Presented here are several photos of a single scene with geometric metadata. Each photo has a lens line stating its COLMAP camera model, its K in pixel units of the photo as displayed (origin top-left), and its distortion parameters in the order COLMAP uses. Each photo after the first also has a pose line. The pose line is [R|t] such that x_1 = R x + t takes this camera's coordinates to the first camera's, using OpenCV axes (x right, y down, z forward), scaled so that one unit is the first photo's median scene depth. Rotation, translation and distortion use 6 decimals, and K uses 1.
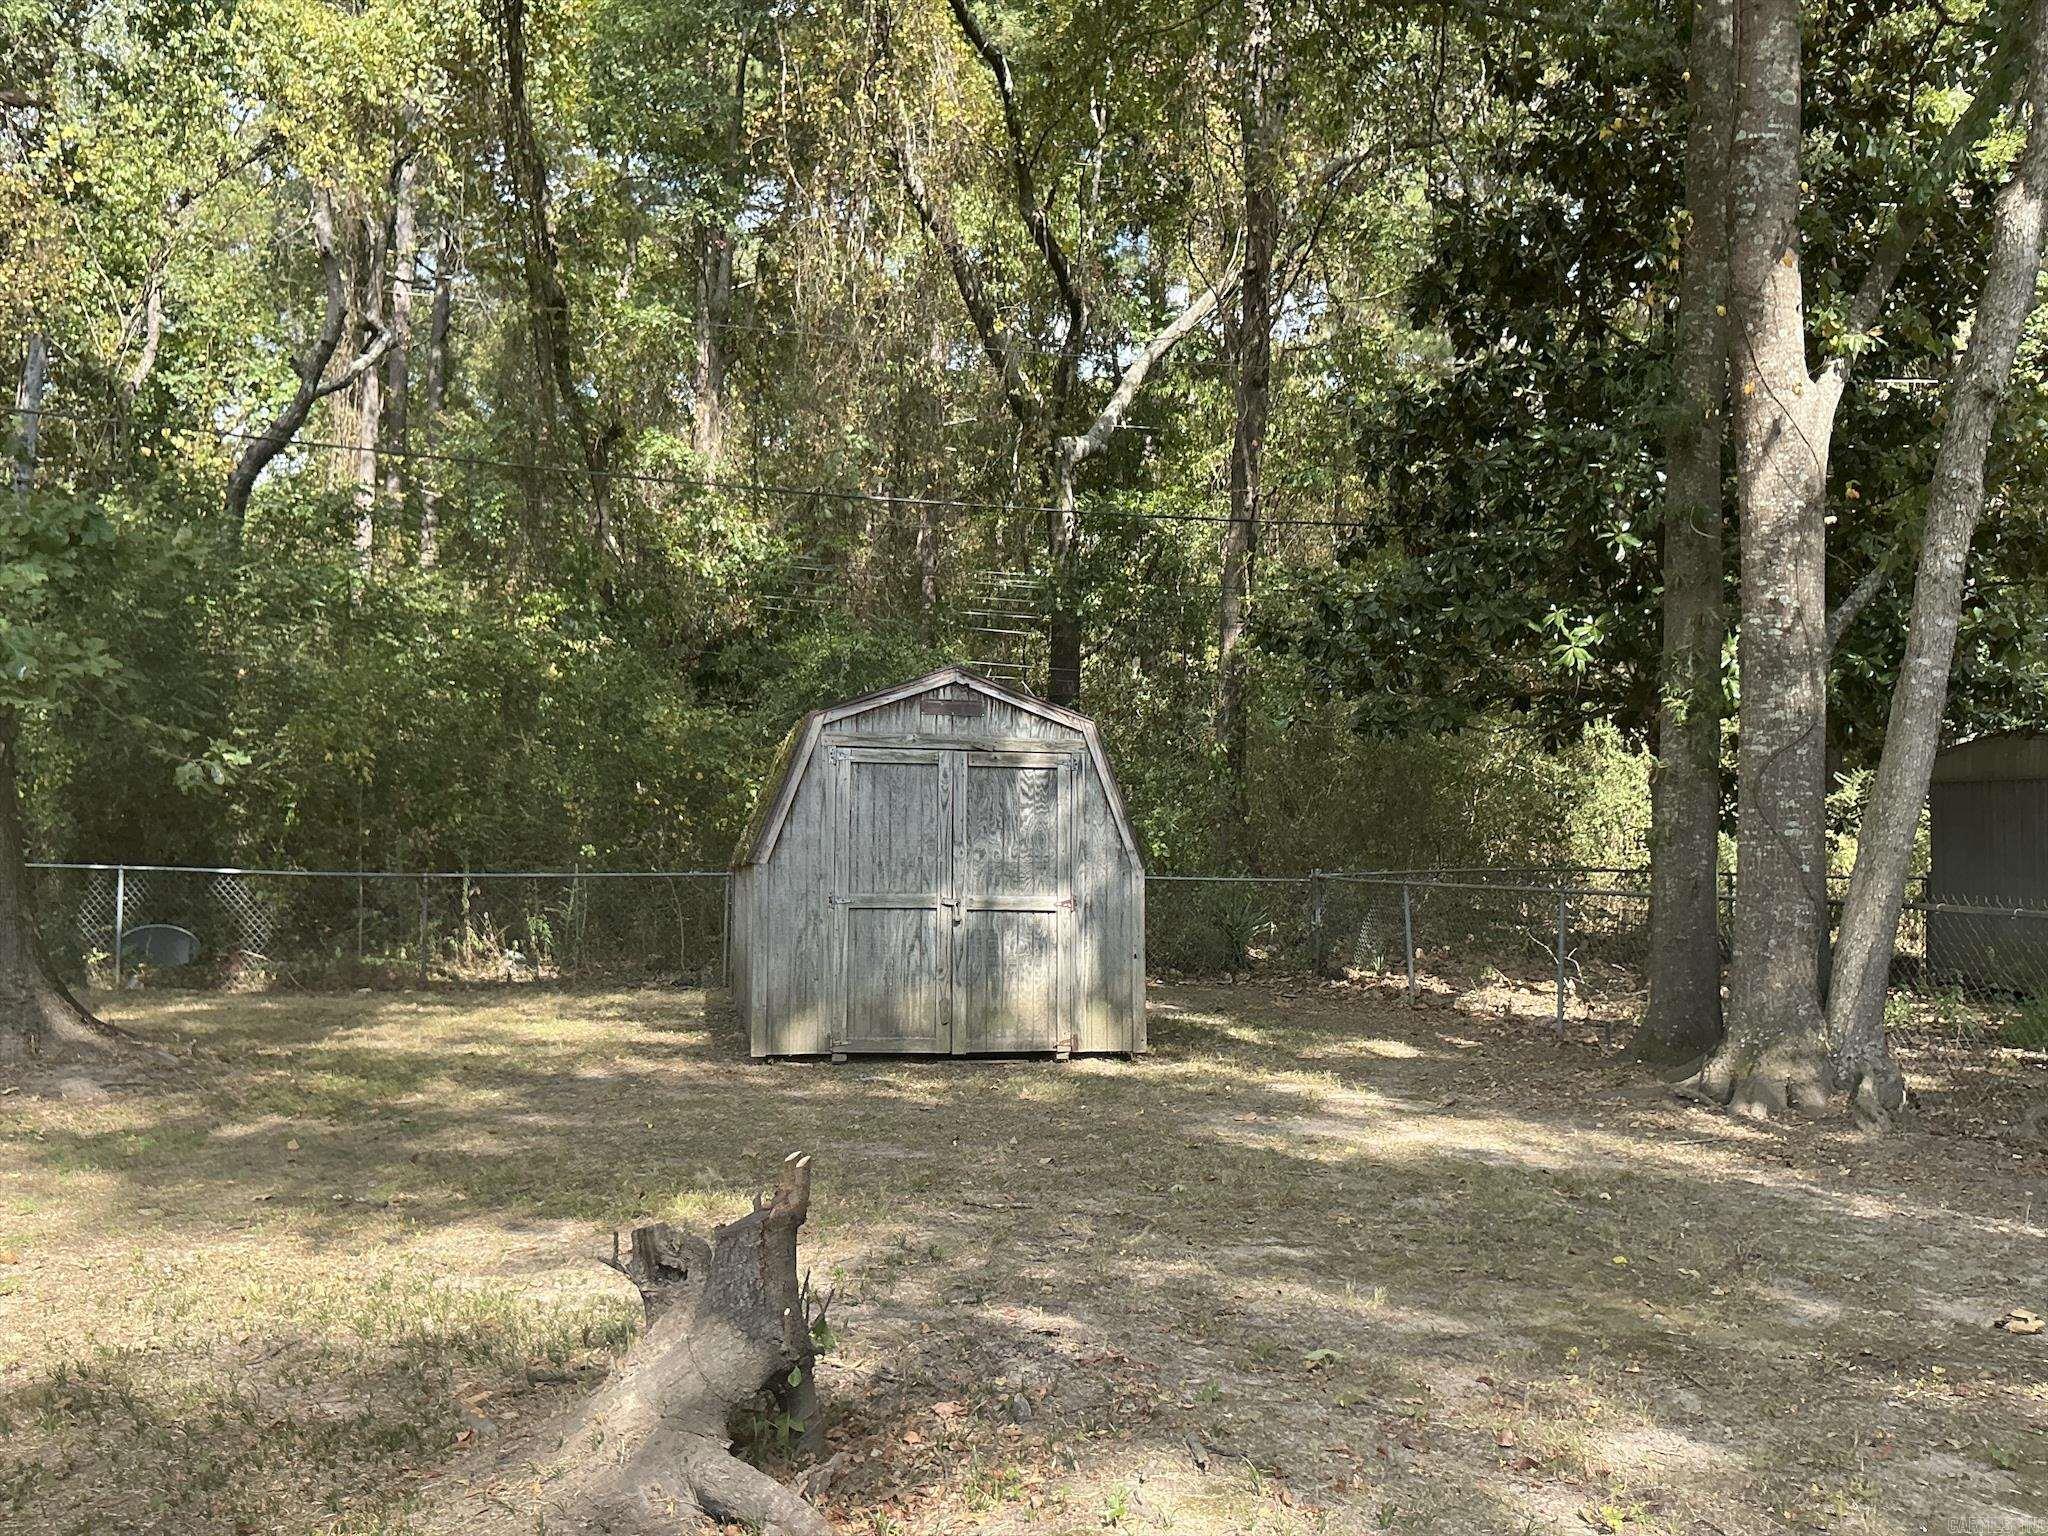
lens RADIAL K [[1693.9, 0, 1015.8], [0, 1693.9, 759.9], [0, 0, 1]] dist [0.148975, -0.322713]
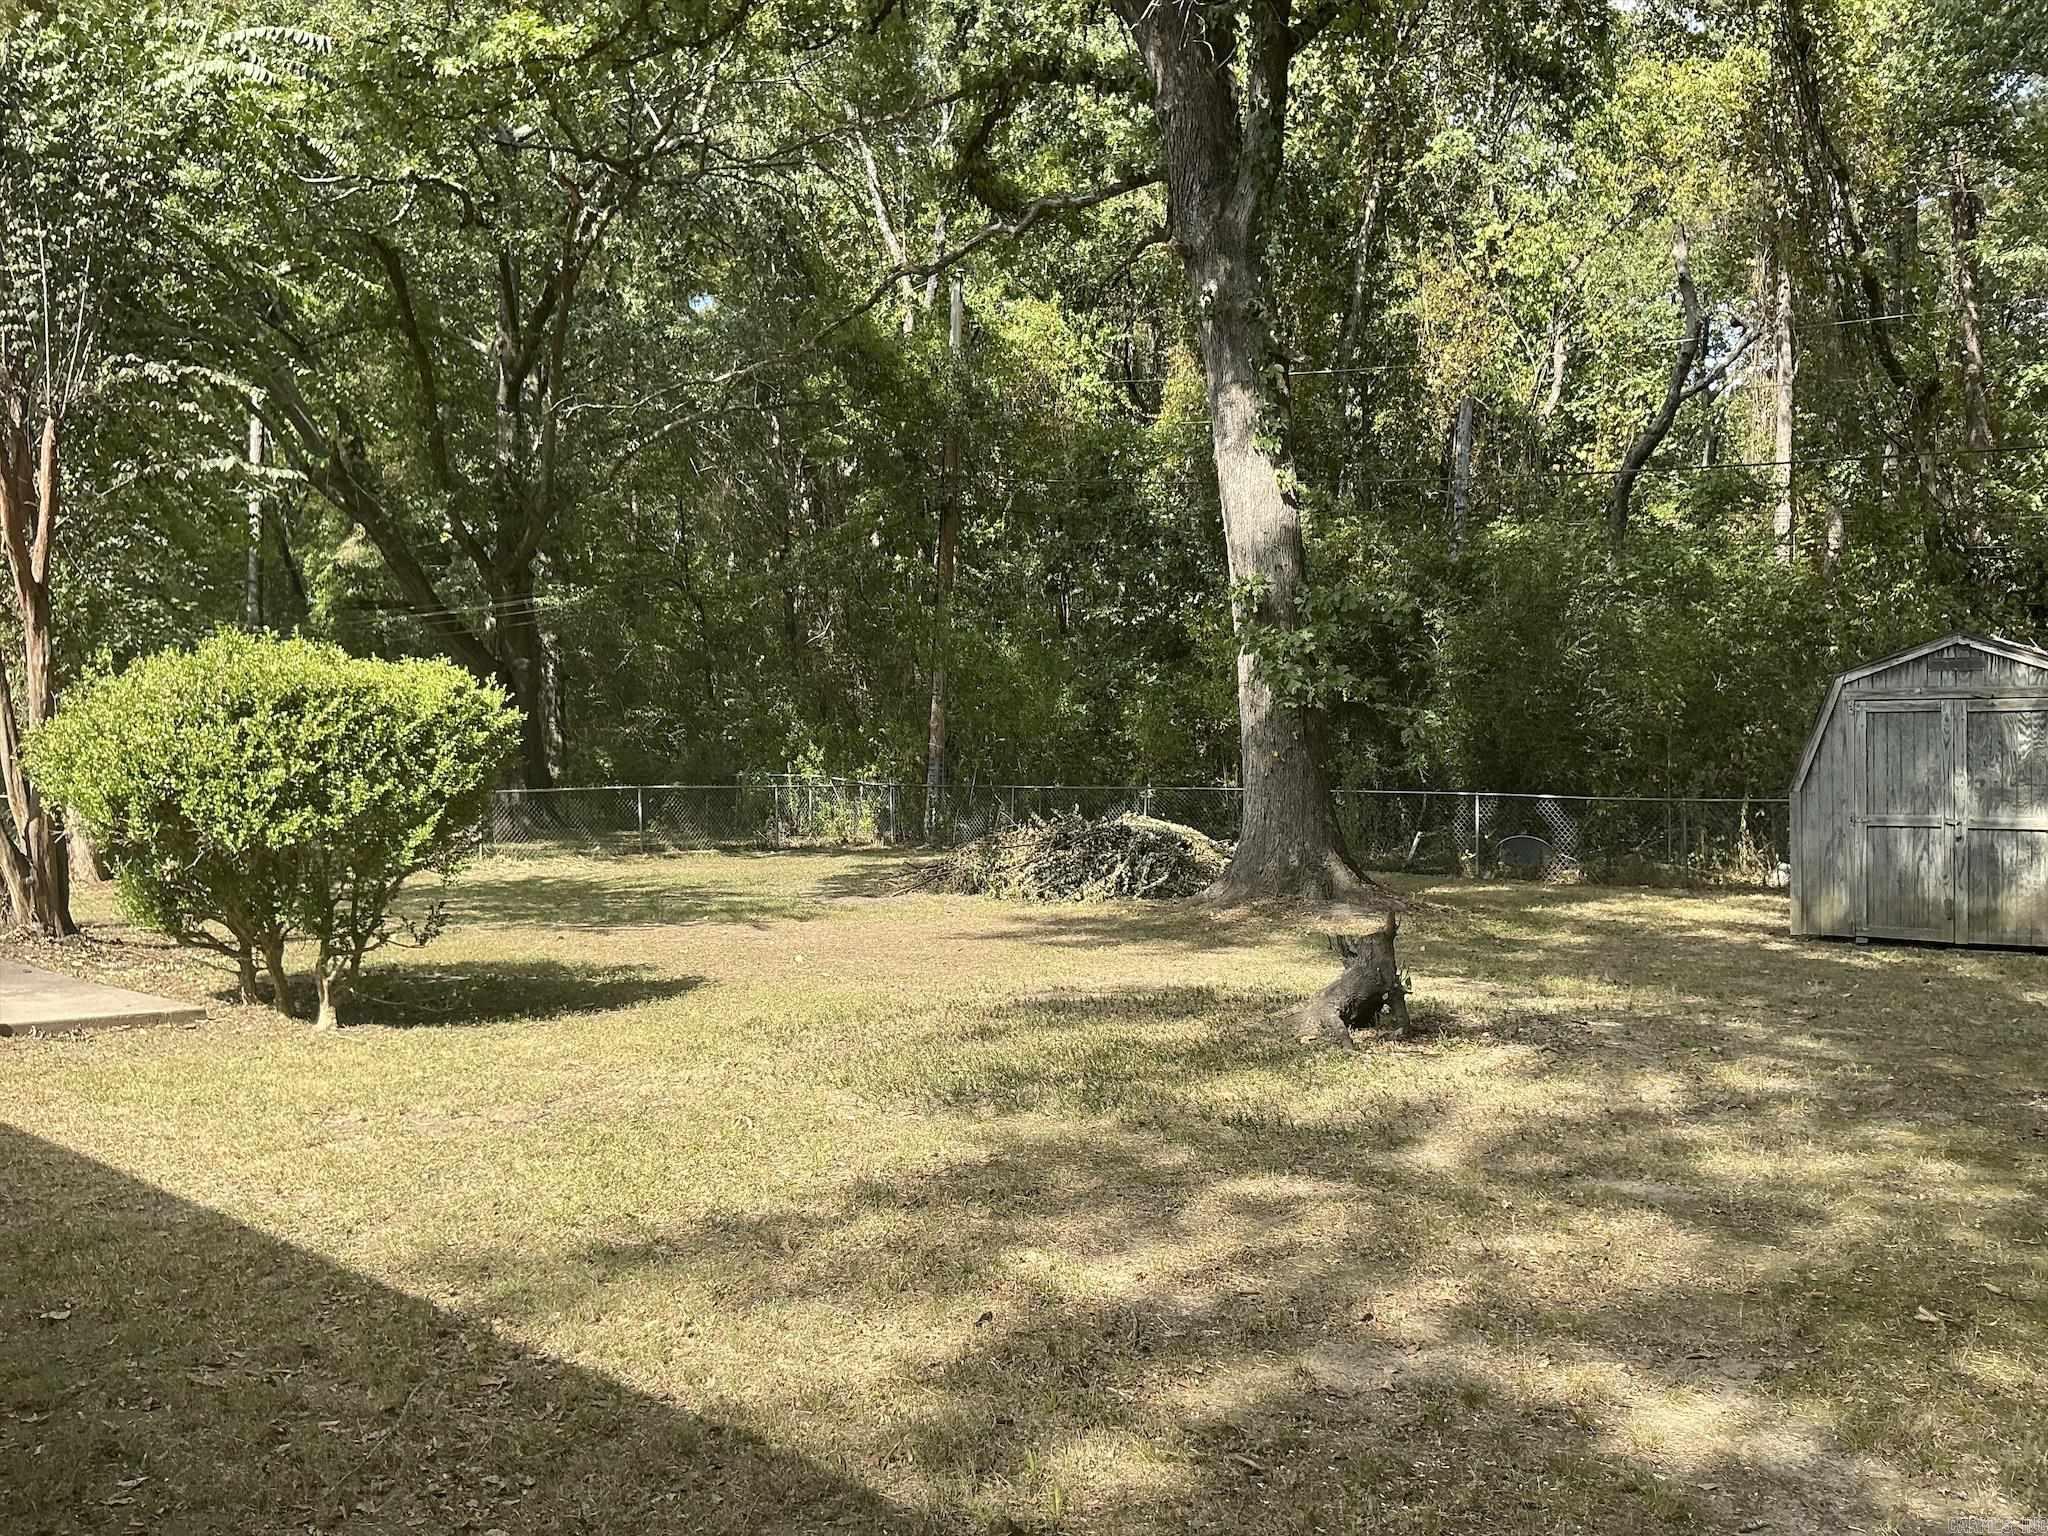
lens RADIAL K [[1693.9, 0, 1015.8], [0, 1693.9, 759.9], [0, 0, 1]] dist [0.148975, -0.322713]
pose [[0.649579, -0.017429, -0.760094, 0.465532], [0.050054, 0.998549, 0.019880, -0.020428], [0.758644, -0.050959, 0.649509, -0.327591]]
